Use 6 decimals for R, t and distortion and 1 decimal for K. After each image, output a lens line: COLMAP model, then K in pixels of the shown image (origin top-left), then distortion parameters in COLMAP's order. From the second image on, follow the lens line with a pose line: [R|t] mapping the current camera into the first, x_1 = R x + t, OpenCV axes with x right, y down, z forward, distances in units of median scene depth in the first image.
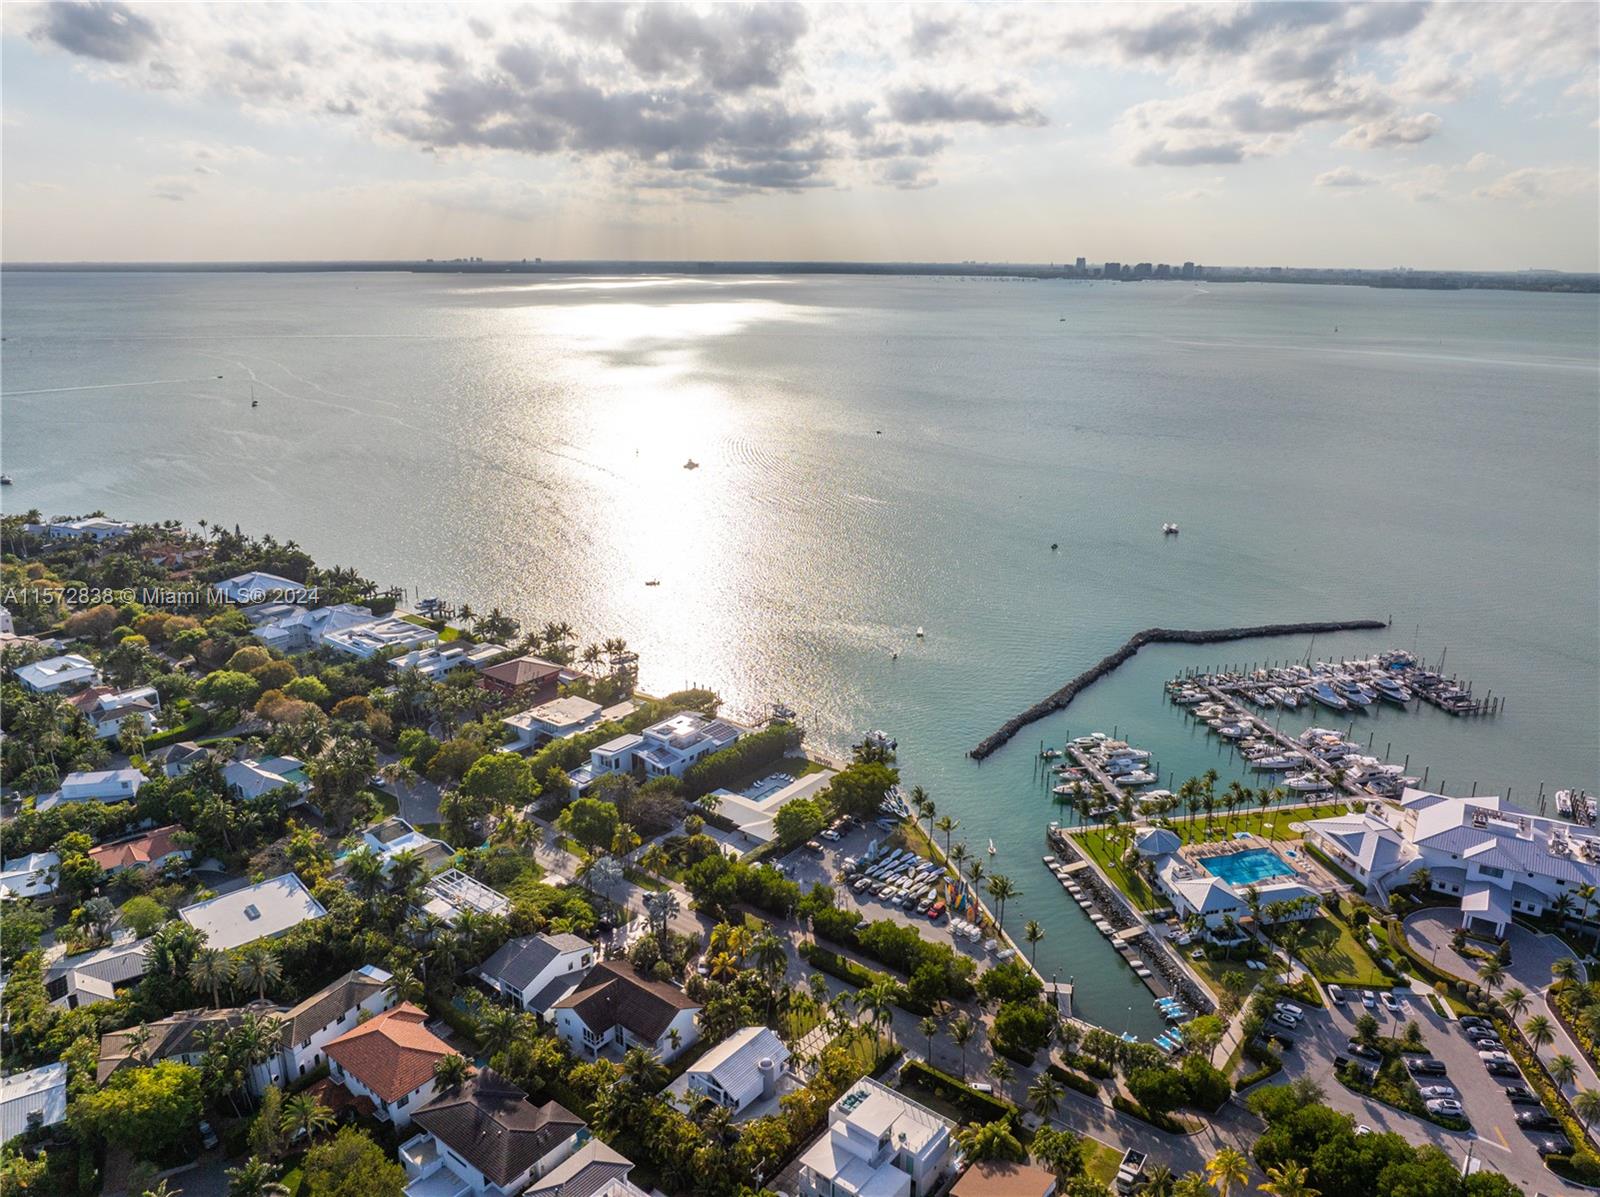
lens RADIAL K [[1124.8, 0, 800.0], [0, 1124.8, 598.5], [0, 0, 1]] dist [-0.028340, -0.000737]
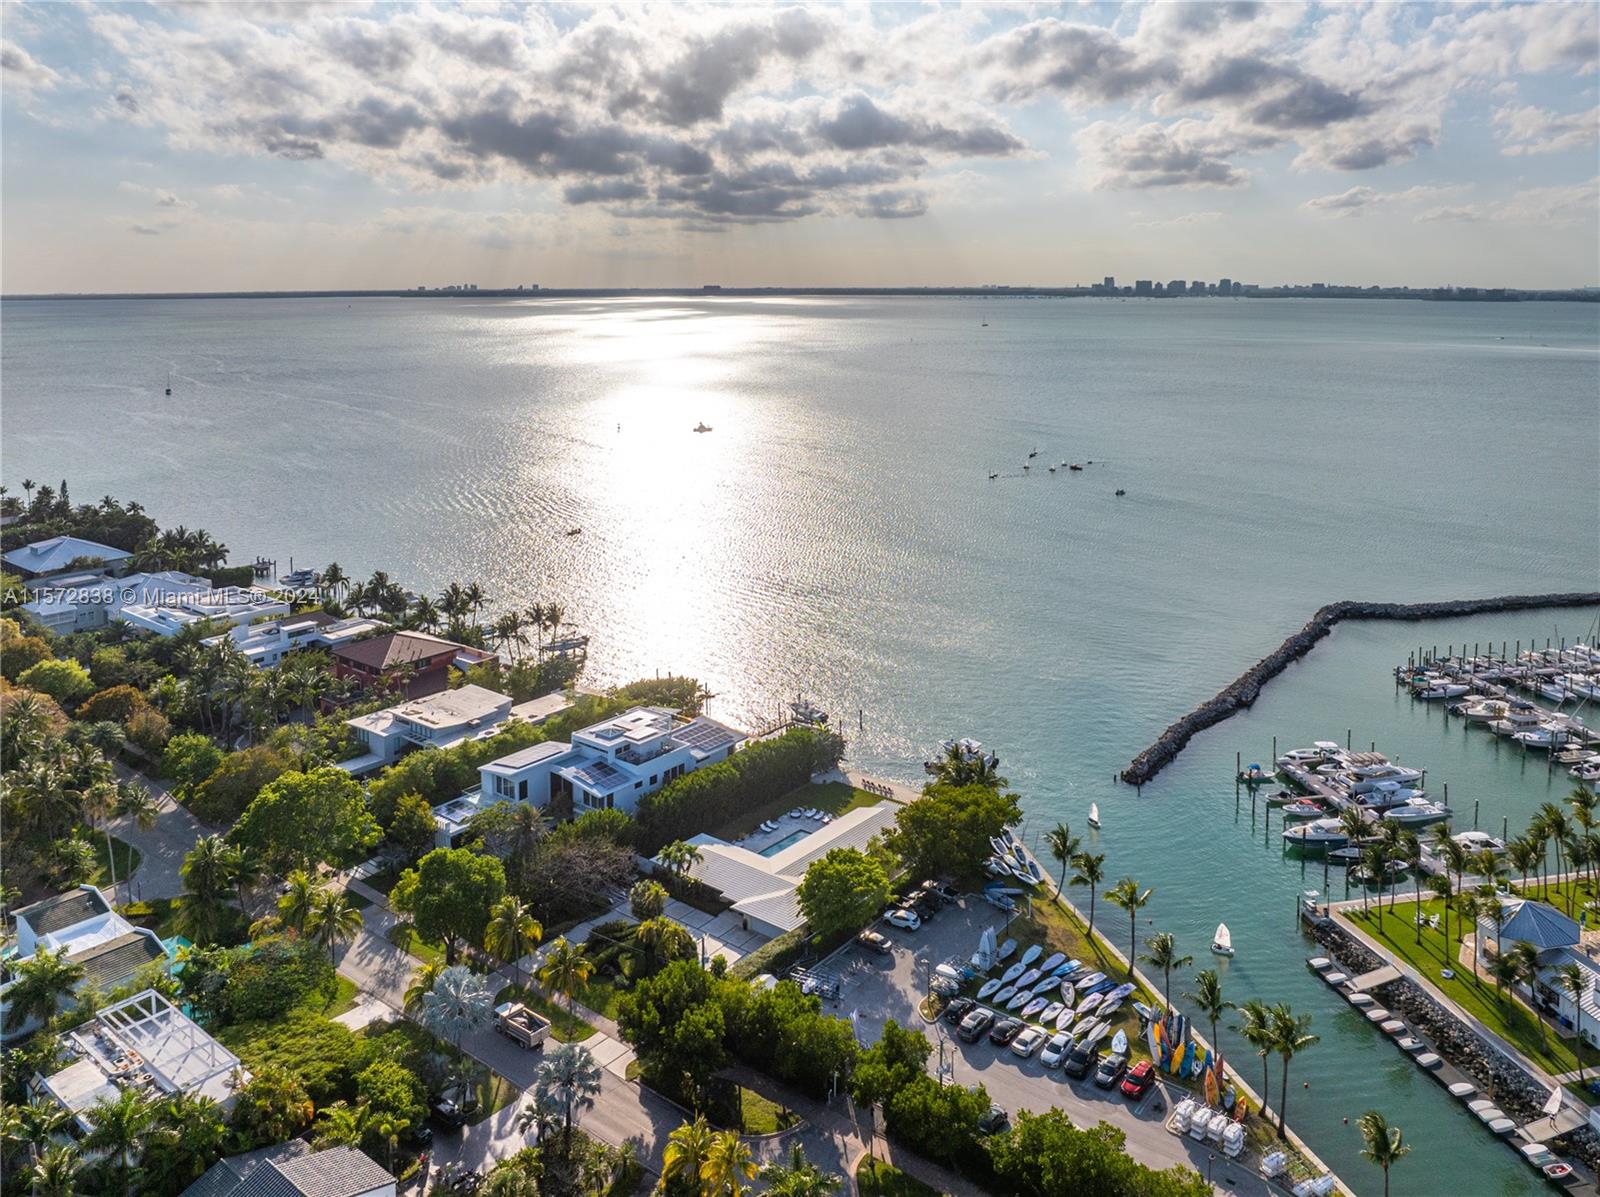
lens RADIAL K [[1221.9, 0, 801.6], [0, 1221.9, 409.2], [0, 0, 1]] dist [-0.020598, -0.006400]
pose [[0.999931, -0.007964, -0.008596, -0.014023], [0.006158, 0.981230, -0.192743, 0.080827], [0.009969, 0.192676, 0.981212, 0.370301]]
